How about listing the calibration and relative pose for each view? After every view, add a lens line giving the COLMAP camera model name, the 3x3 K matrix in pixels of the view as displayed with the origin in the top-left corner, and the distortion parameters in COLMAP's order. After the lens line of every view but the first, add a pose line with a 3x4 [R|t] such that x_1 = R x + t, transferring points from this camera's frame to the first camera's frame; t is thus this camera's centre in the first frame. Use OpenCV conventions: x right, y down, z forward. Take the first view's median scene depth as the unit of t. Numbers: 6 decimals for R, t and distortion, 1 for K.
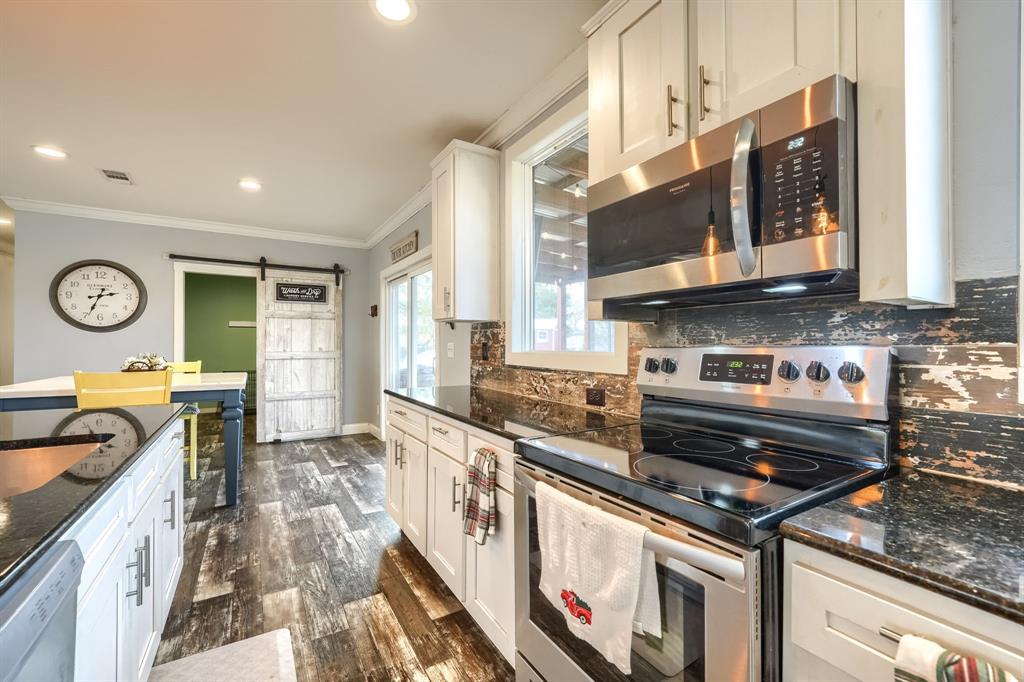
lens RADIAL K [[439.4, 0, 512.0], [0, 439.4, 341.0], [0, 0, 1]] dist [-0.000489, 0.000335]
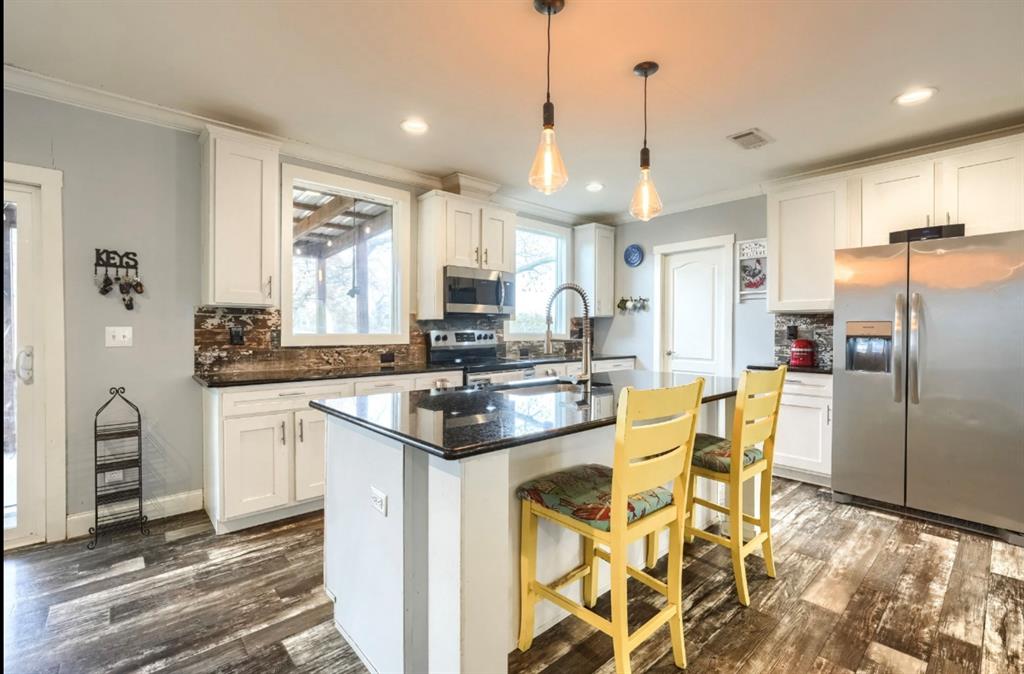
lens RADIAL K [[446.7, 0, 512.0], [0, 446.7, 337.0], [0, 0, 1]] dist [0.000964, 0.000643]
pose [[-0.190661, -0.014523, 0.981548, -0.944699], [-0.007120, 0.999885, 0.013411, 0.005503], [-0.981630, -0.004431, -0.190742, 0.452748]]
